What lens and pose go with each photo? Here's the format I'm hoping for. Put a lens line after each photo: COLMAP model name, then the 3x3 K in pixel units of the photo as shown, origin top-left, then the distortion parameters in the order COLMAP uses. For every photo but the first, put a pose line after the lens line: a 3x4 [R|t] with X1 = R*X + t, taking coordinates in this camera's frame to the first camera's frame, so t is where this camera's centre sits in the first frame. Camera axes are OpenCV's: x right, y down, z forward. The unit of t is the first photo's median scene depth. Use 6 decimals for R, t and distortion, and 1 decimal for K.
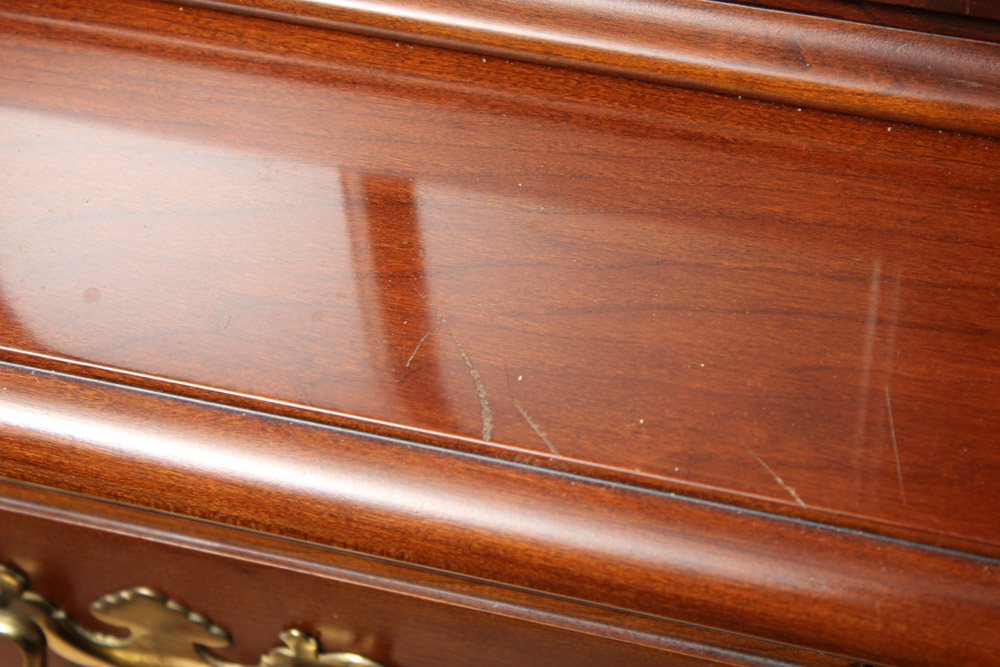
lens RADIAL K [[2378.9, 0, 500.0], [0, 2378.9, 333.5], [0, 0, 1]] dist [0.020378, 0.783565]
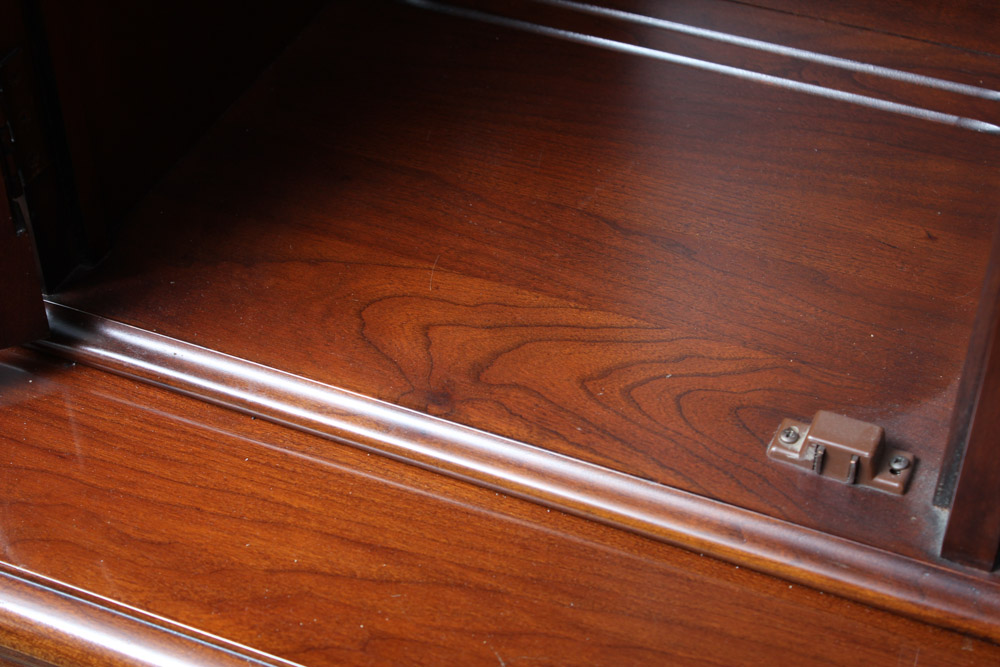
lens RADIAL K [[1843.8, 0, 500.0], [0, 1843.8, 333.5], [0, 0, 1]] dist [0.000743, -0.015611]
pose [[0.990013, 0.134766, -0.041371, -0.003703], [-0.140585, 0.965570, -0.218885, 0.049765], [0.010448, 0.222515, 0.974873, -0.261315]]
